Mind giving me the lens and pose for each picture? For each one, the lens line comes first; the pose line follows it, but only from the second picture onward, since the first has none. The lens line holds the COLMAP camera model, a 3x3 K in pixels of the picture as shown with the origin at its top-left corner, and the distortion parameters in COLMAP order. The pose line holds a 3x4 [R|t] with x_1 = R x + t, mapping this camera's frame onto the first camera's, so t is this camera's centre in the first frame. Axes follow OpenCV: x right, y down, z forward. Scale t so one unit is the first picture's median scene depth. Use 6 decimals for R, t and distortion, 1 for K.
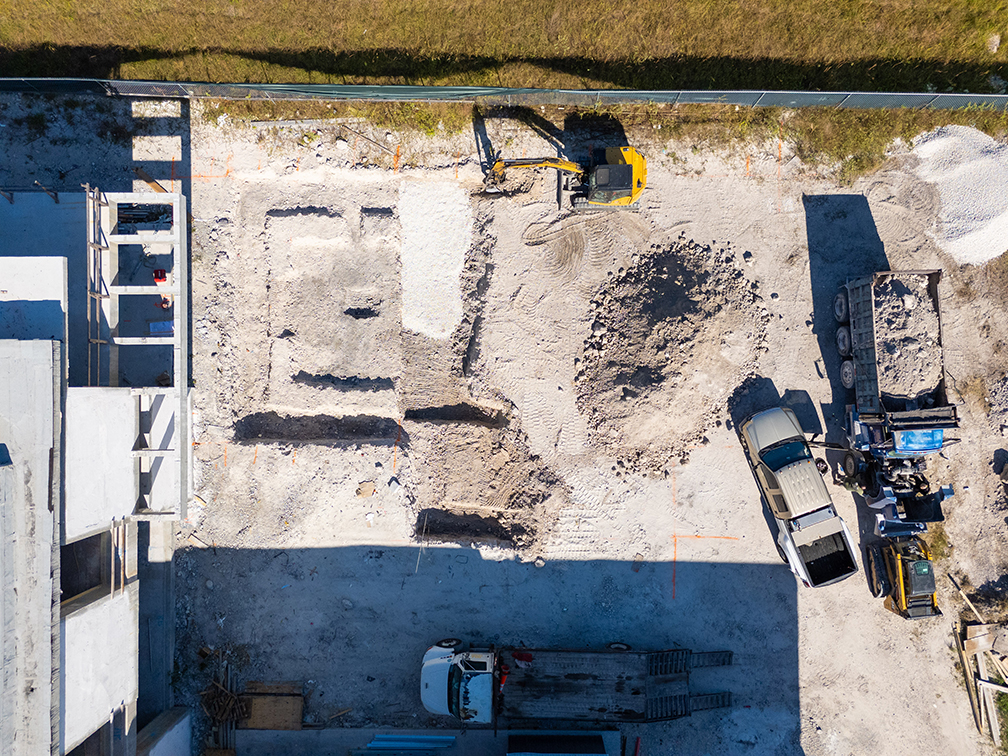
lens RADIAL K [[746.1, 0, 502.5], [0, 746.1, 376.5], [0, 0, 1]] dist [0.057398, -0.048433]
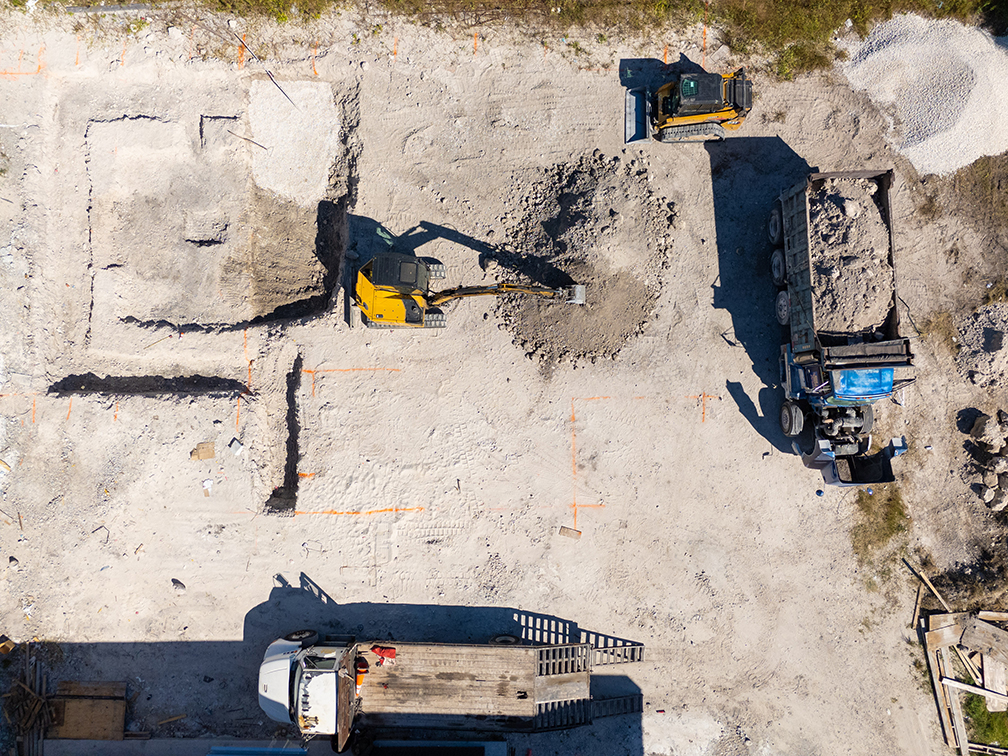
lens RADIAL K [[746.1, 0, 503.0], [0, 746.1, 375.6], [0, 0, 1]] dist [0.057398, -0.048433]
pose [[0.999957, -0.000760, -0.009287, 0.157507], [0.000785, 0.999996, 0.002668, 0.066857], [0.009285, -0.002675, 0.999953, 0.175059]]
